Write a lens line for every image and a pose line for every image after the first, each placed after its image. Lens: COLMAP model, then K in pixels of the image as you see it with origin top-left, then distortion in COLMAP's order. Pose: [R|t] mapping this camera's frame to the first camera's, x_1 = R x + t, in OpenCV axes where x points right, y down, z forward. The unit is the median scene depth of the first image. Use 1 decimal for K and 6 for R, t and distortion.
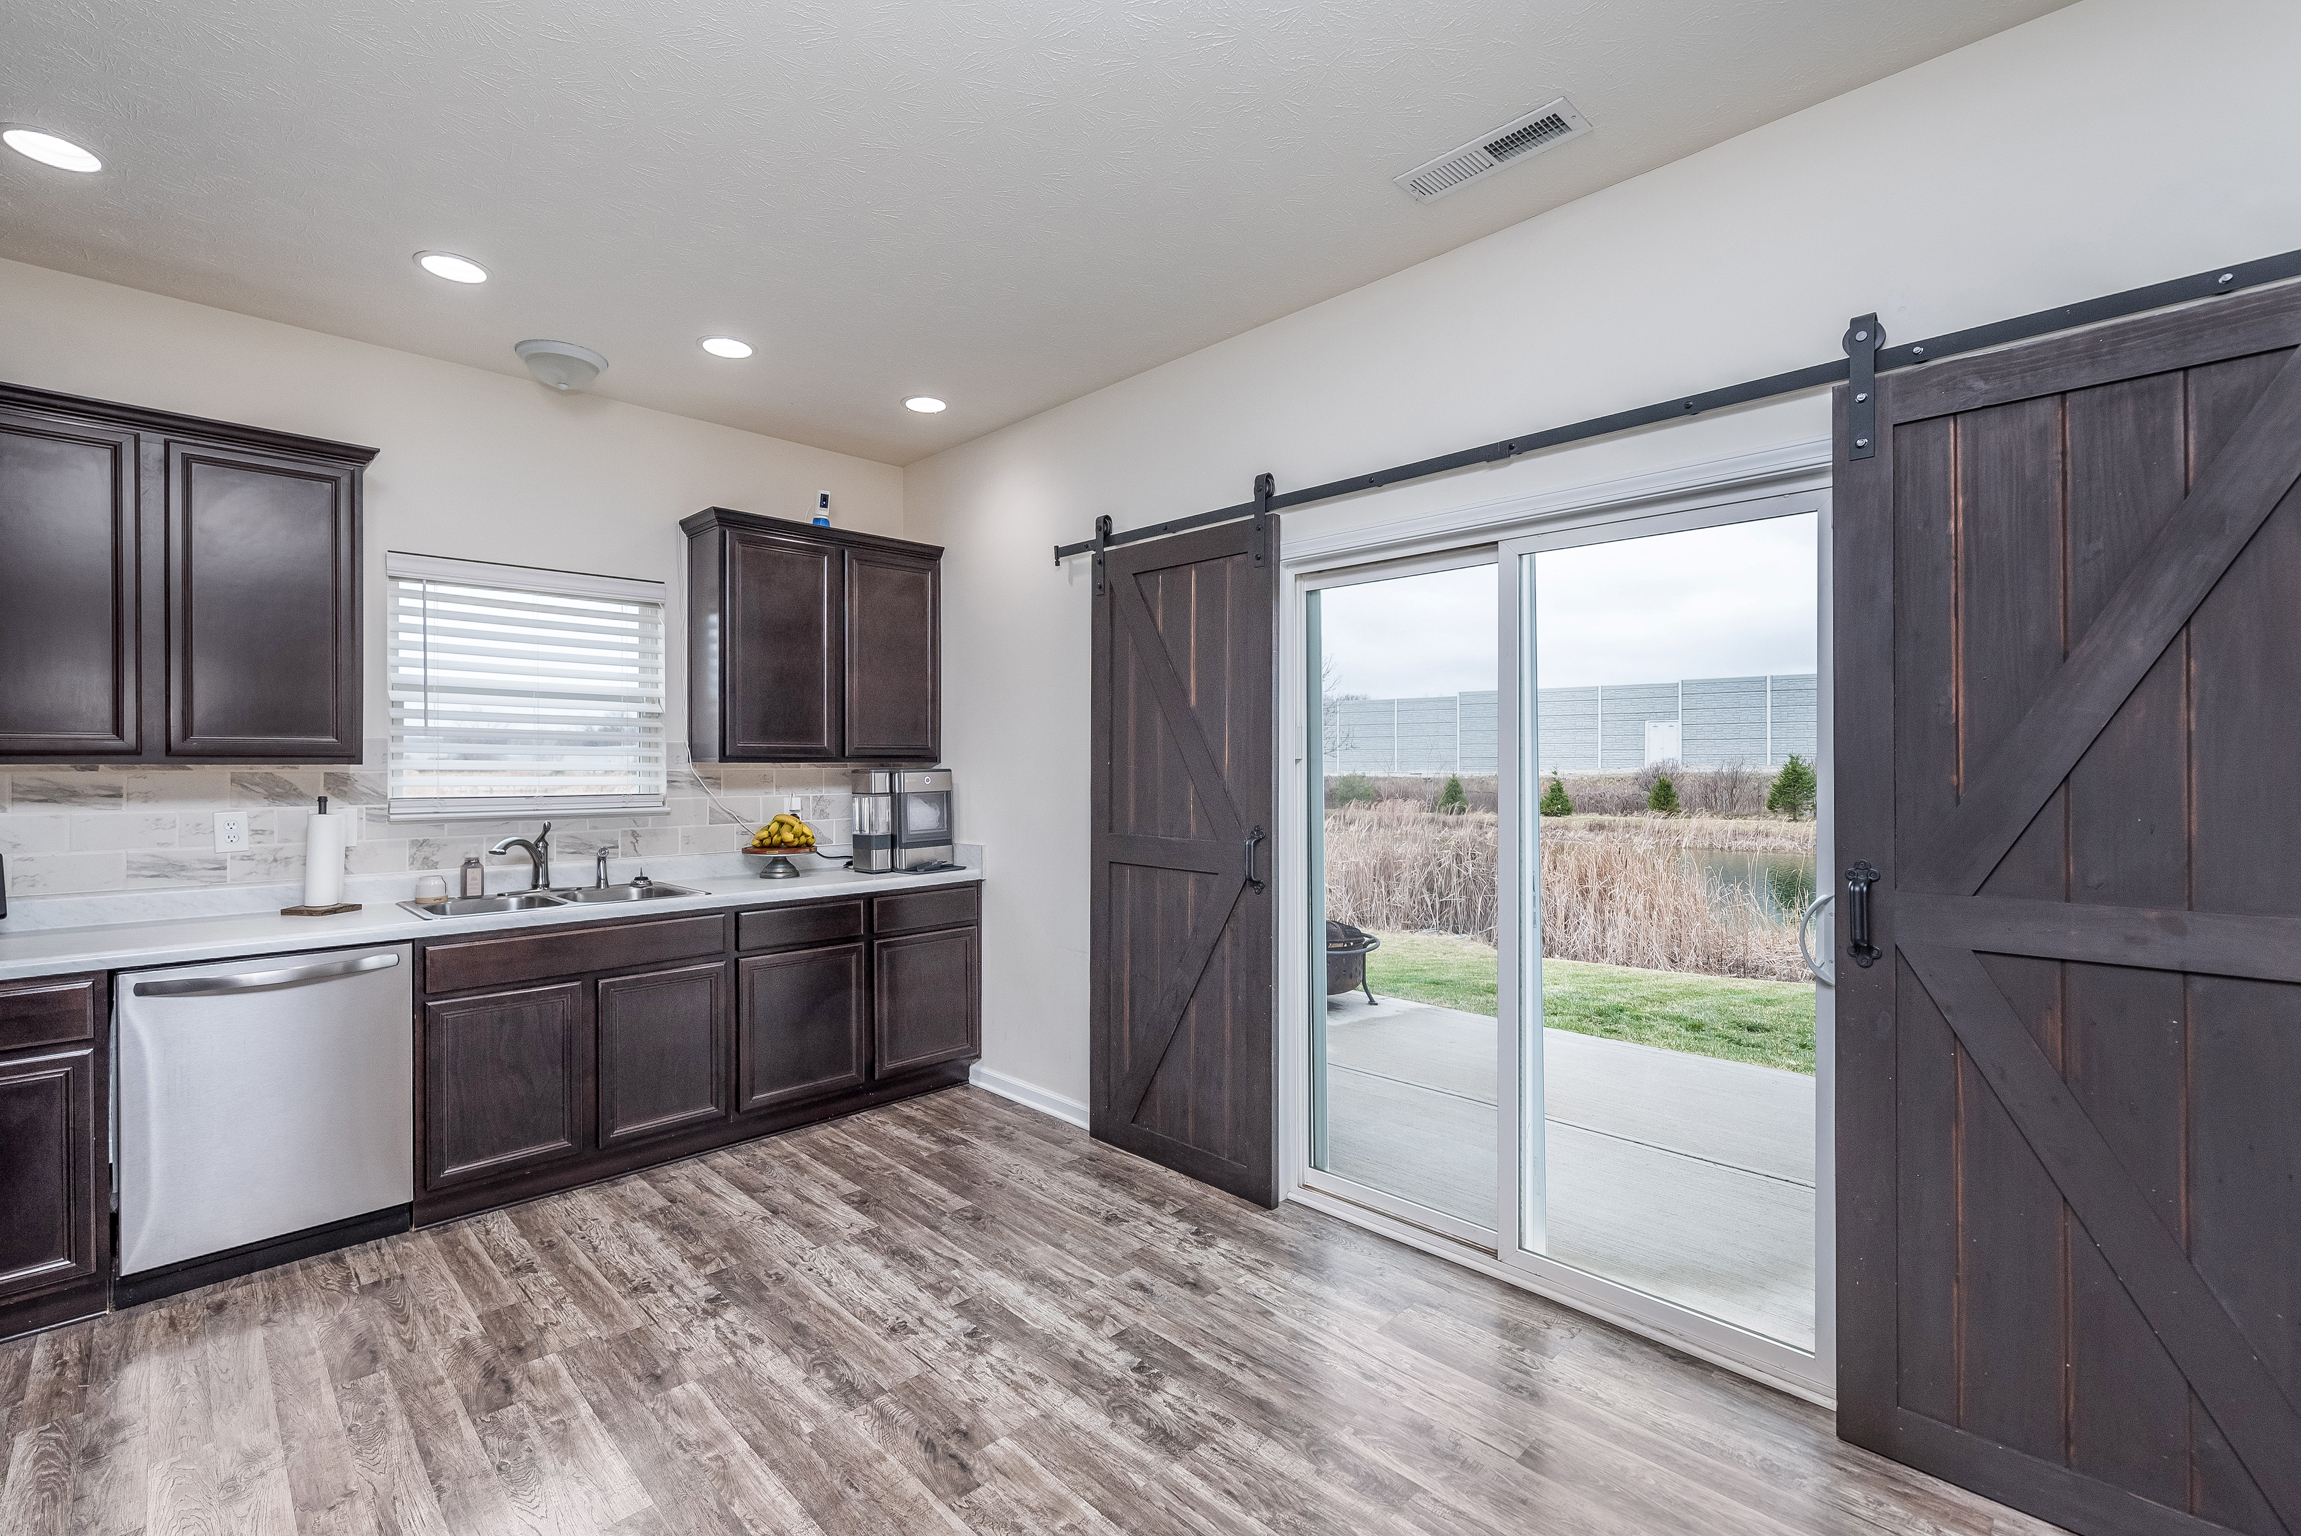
lens RADIAL K [[1001.5, 0, 1139.4], [0, 1001.5, 761.5], [0, 0, 1]] dist [-0.000714, -0.000717]
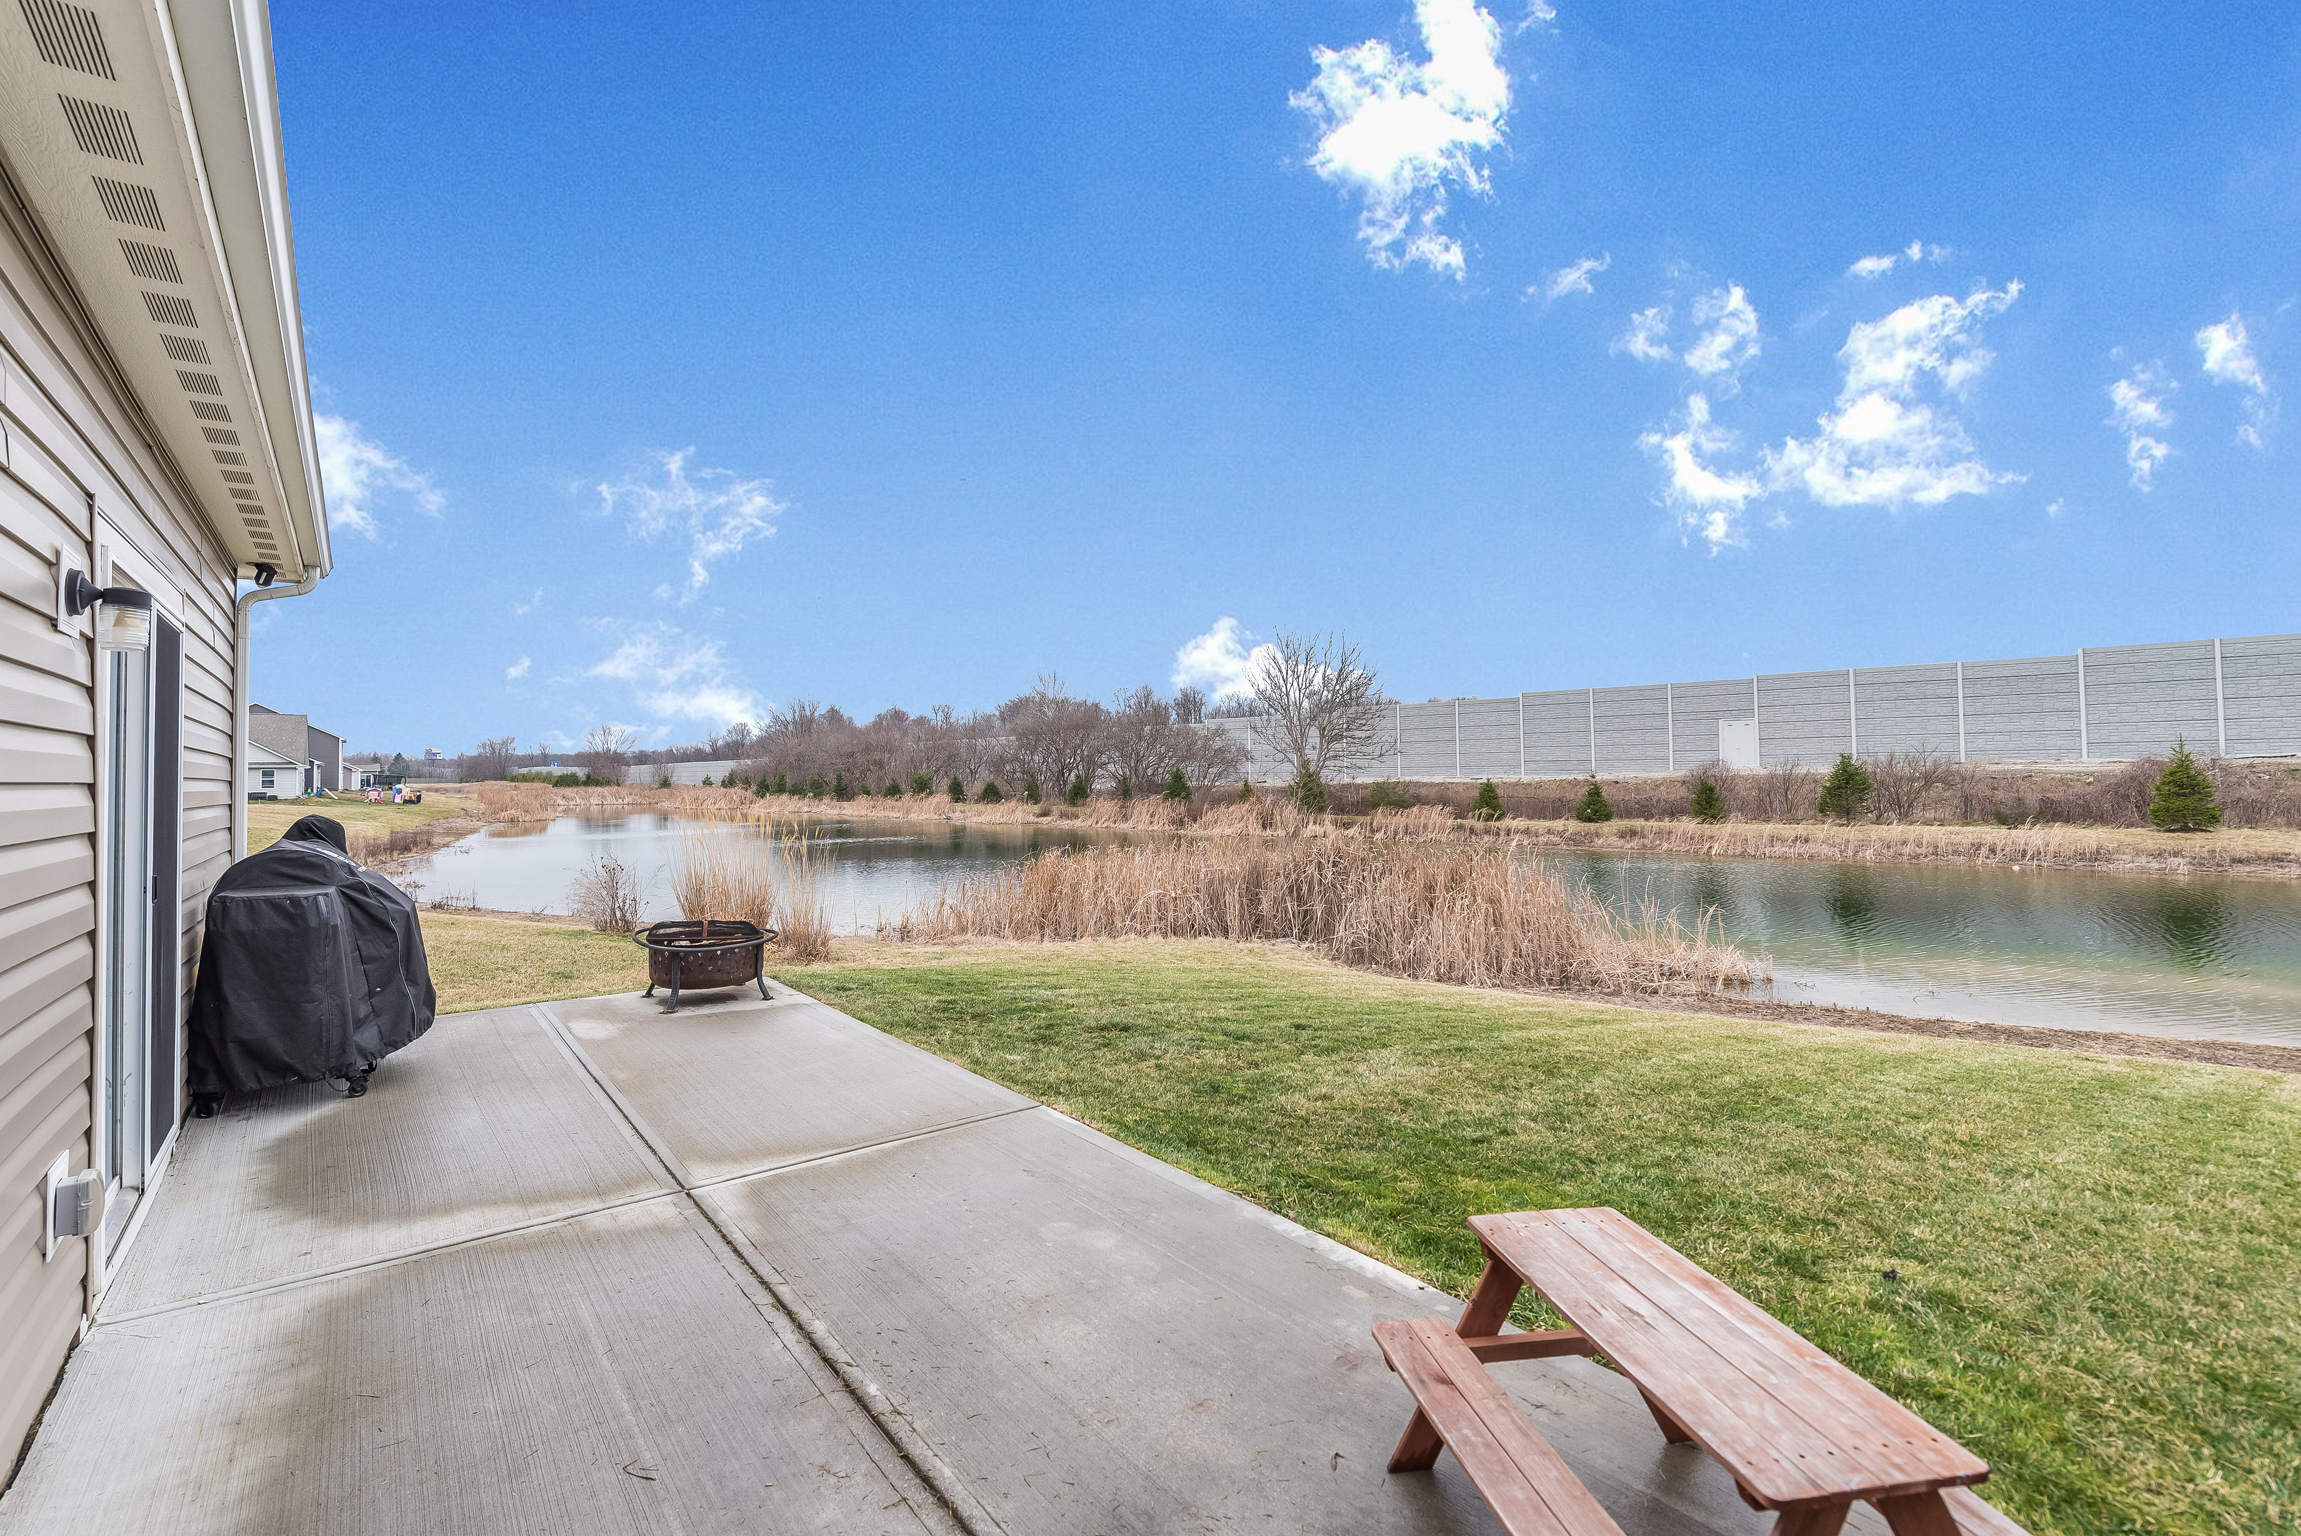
lens RADIAL K [[1001.5, 0, 1134.1], [0, 1001.5, 750.5], [0, 0, 1]] dist [-0.000714, -0.000717]
pose [[0.991512, -0.016043, -0.129023, 0.612539], [0.013705, 0.999726, -0.018990, -0.007639], [0.129292, 0.017060, 0.991460, -0.043237]]
